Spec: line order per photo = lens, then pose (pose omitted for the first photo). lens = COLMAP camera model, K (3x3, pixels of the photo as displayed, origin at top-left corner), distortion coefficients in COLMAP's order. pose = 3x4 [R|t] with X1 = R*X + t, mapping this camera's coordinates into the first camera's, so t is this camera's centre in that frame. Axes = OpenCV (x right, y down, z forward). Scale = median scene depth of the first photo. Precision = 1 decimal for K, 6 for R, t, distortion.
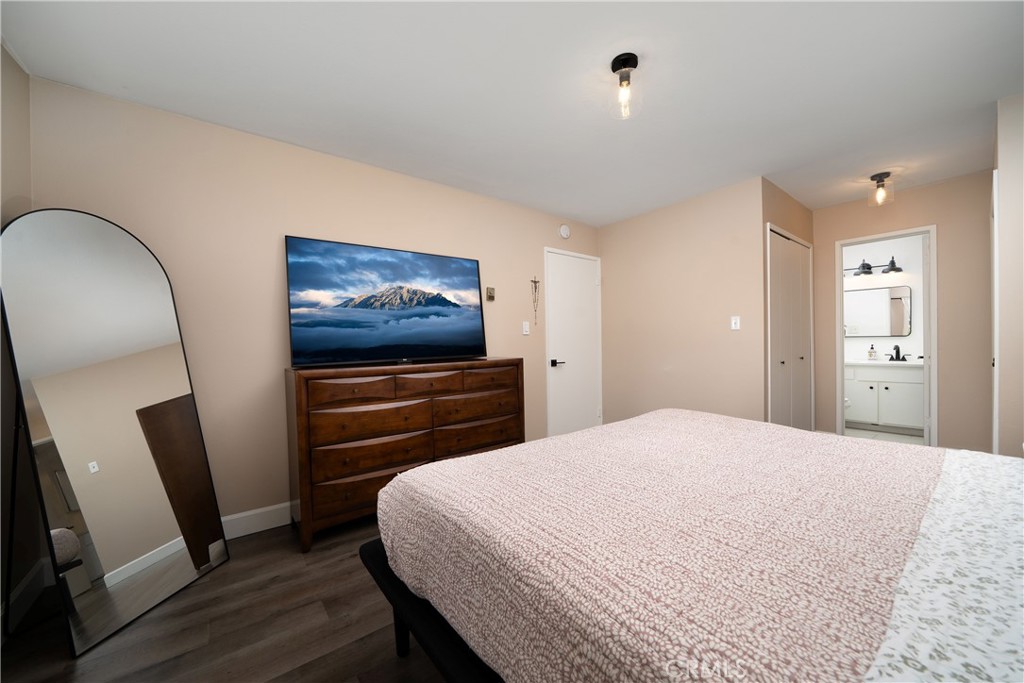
lens RADIAL K [[389.6, 0, 508.4], [0, 389.6, 347.7], [0, 0, 1]] dist [-0.001440, -0.000077]
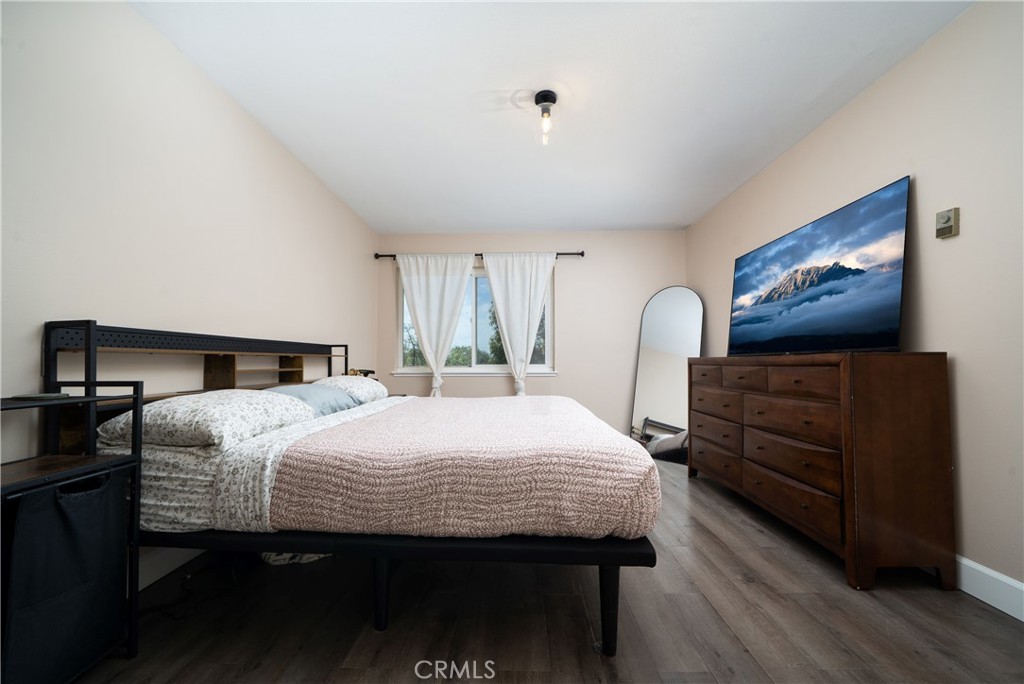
lens RADIAL K [[389.6, 0, 508.4], [0, 389.6, 348.2], [0, 0, 1]] dist [-0.001440, -0.000077]
pose [[-0.651756, -0.002994, -0.758423, 0.812137], [0.003765, 0.999967, -0.007183, 0.022683], [0.758420, -0.007537, -0.651723, 1.083358]]
